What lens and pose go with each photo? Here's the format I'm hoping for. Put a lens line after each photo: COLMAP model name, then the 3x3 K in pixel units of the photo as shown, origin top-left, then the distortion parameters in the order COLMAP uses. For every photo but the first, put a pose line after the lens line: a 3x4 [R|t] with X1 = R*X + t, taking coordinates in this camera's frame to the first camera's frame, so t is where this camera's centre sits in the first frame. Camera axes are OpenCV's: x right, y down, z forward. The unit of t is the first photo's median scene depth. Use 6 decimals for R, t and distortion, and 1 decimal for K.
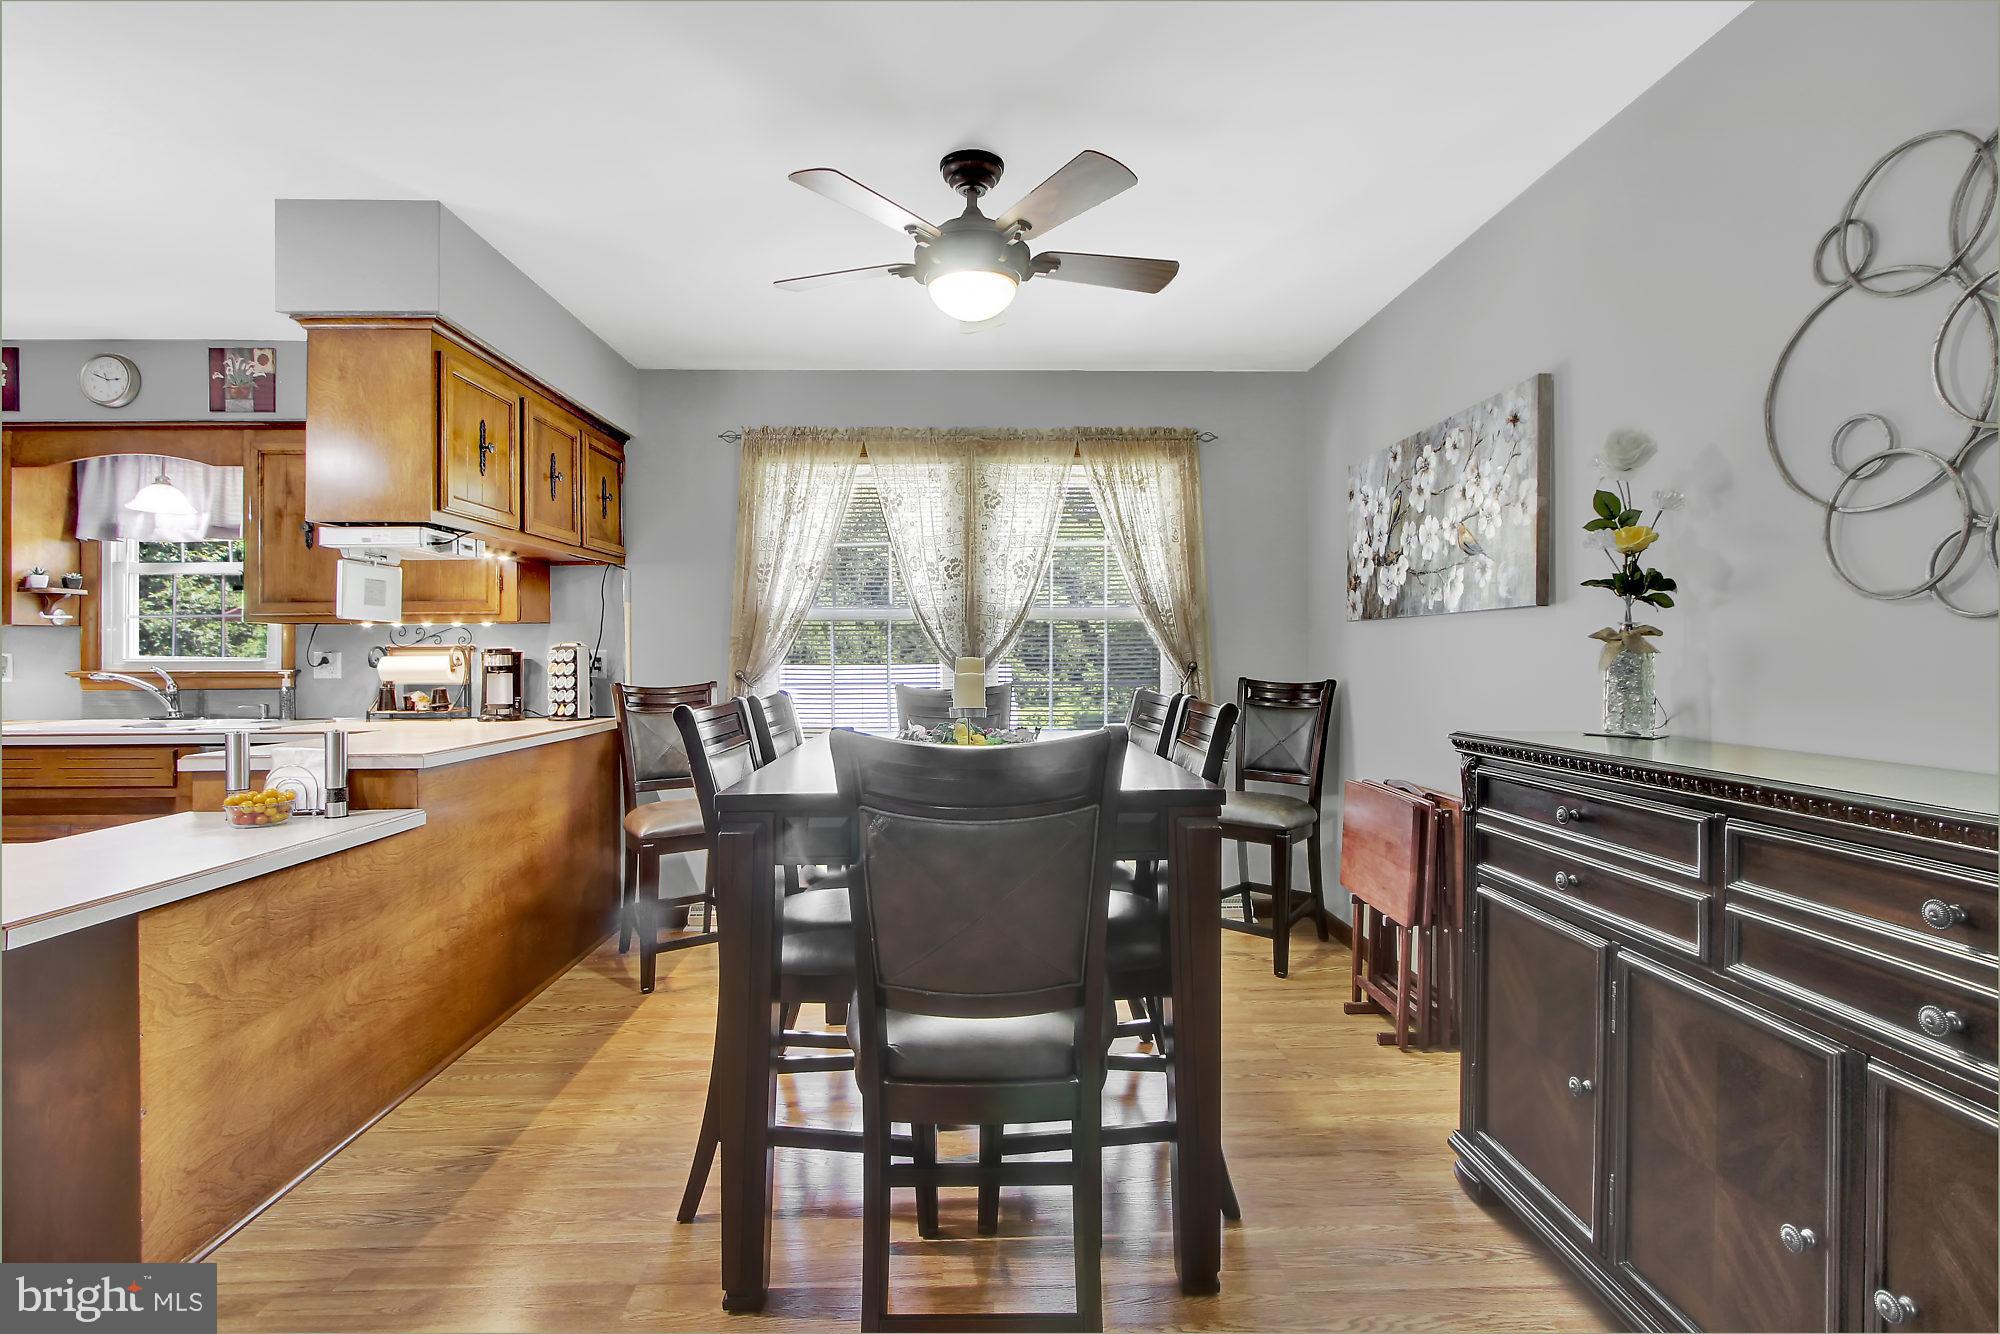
lens RADIAL K [[934.0, 0, 1001.1], [0, 934.0, 629.9], [0, 0, 1]] dist [-0.016790, 0.000699]
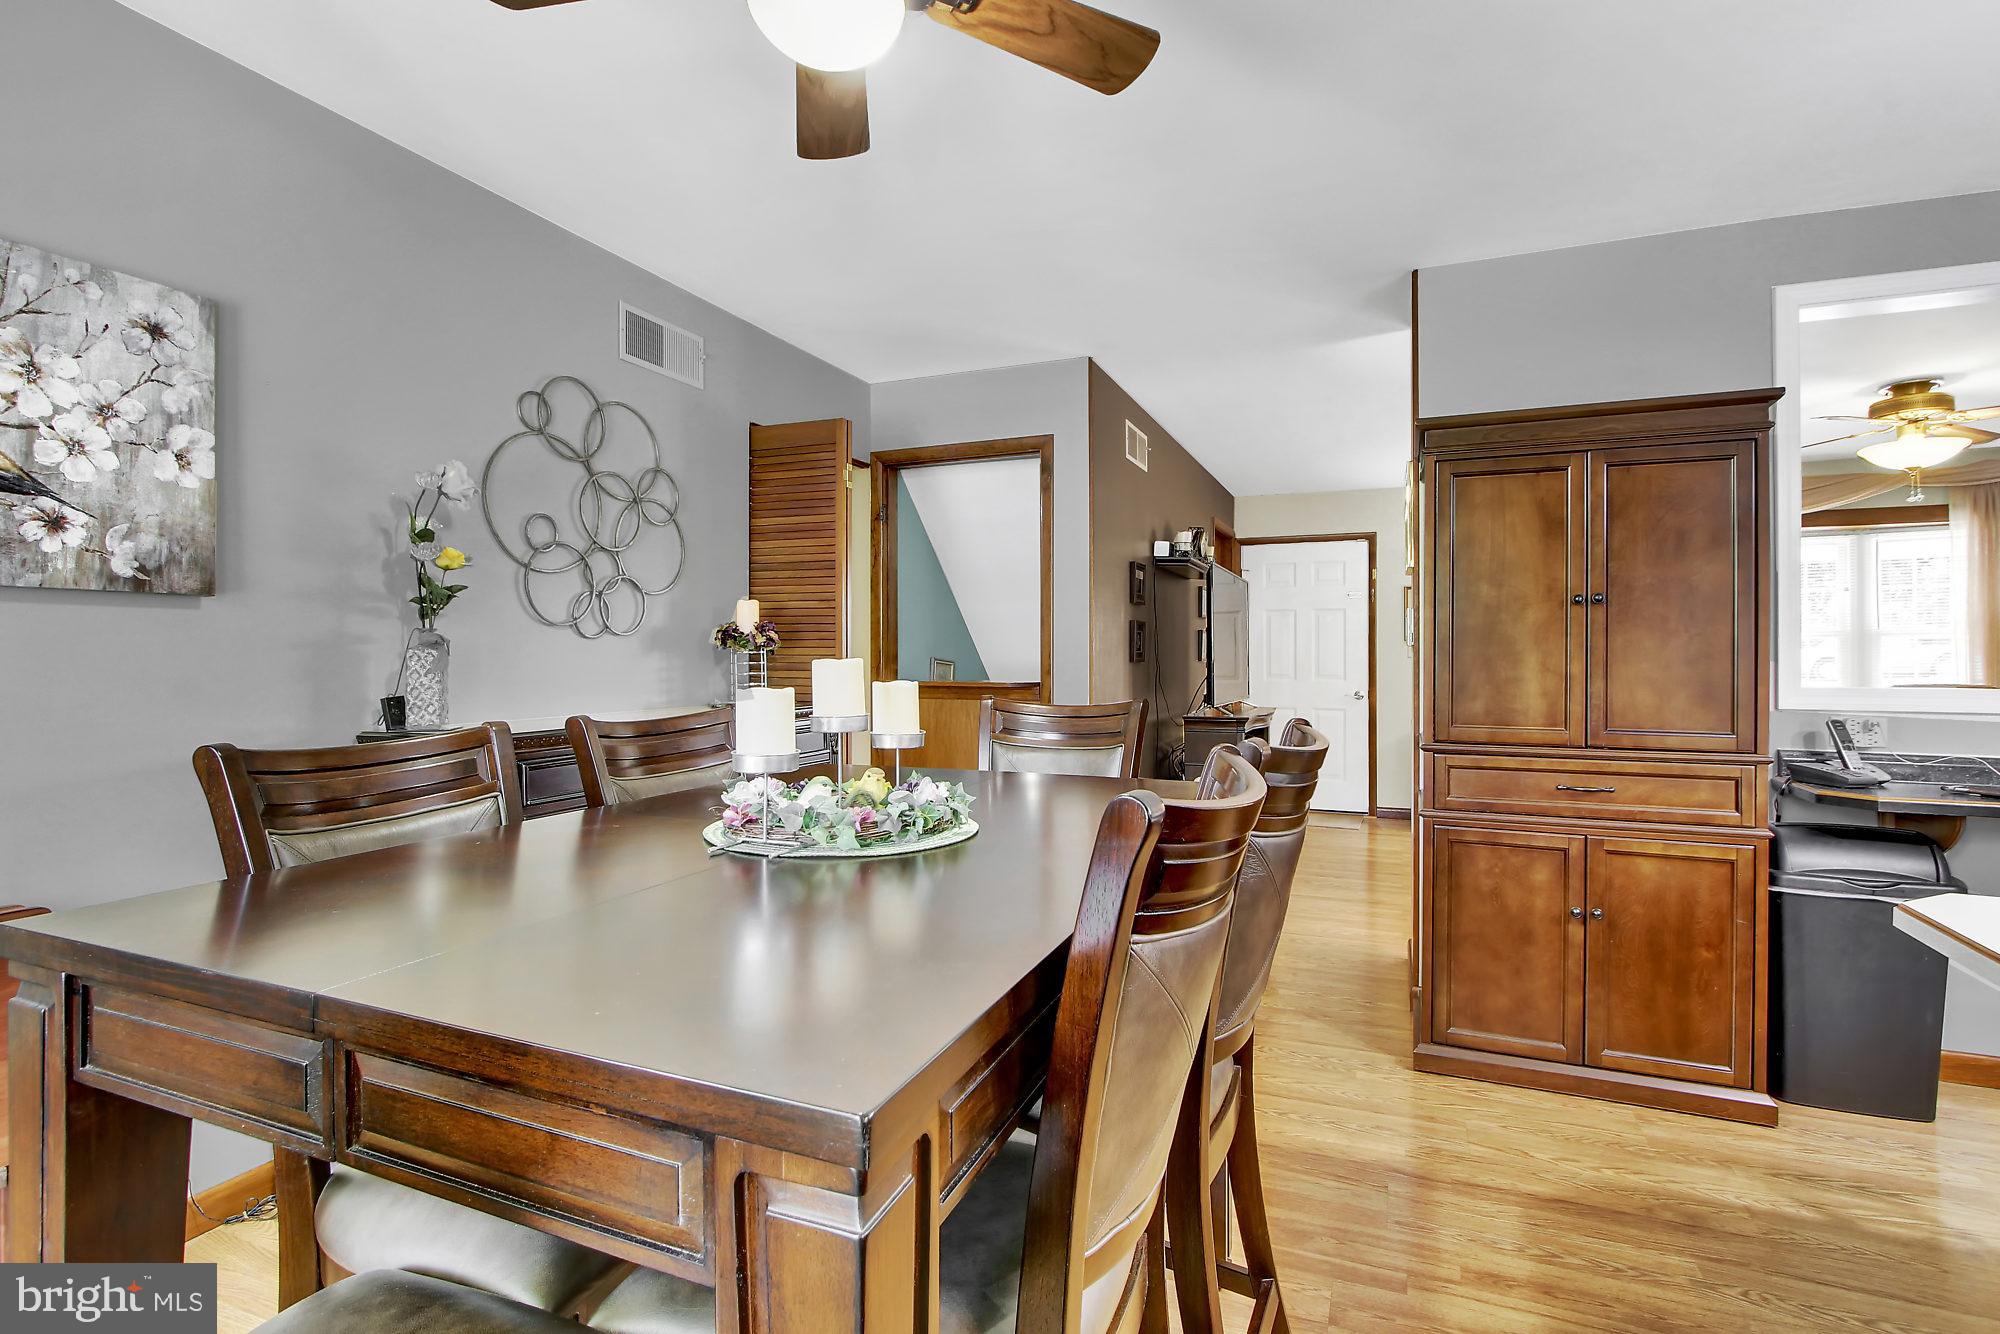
lens RADIAL K [[934.0, 0, 1020.9], [0, 934.0, 664.1], [0, 0, 1]] dist [-0.016790, 0.000699]
pose [[-0.912183, 0.005944, 0.409740, -0.228442], [-0.001397, 0.999844, -0.017615, 0.027333], [-0.409781, -0.016641, -0.912032, 0.912976]]
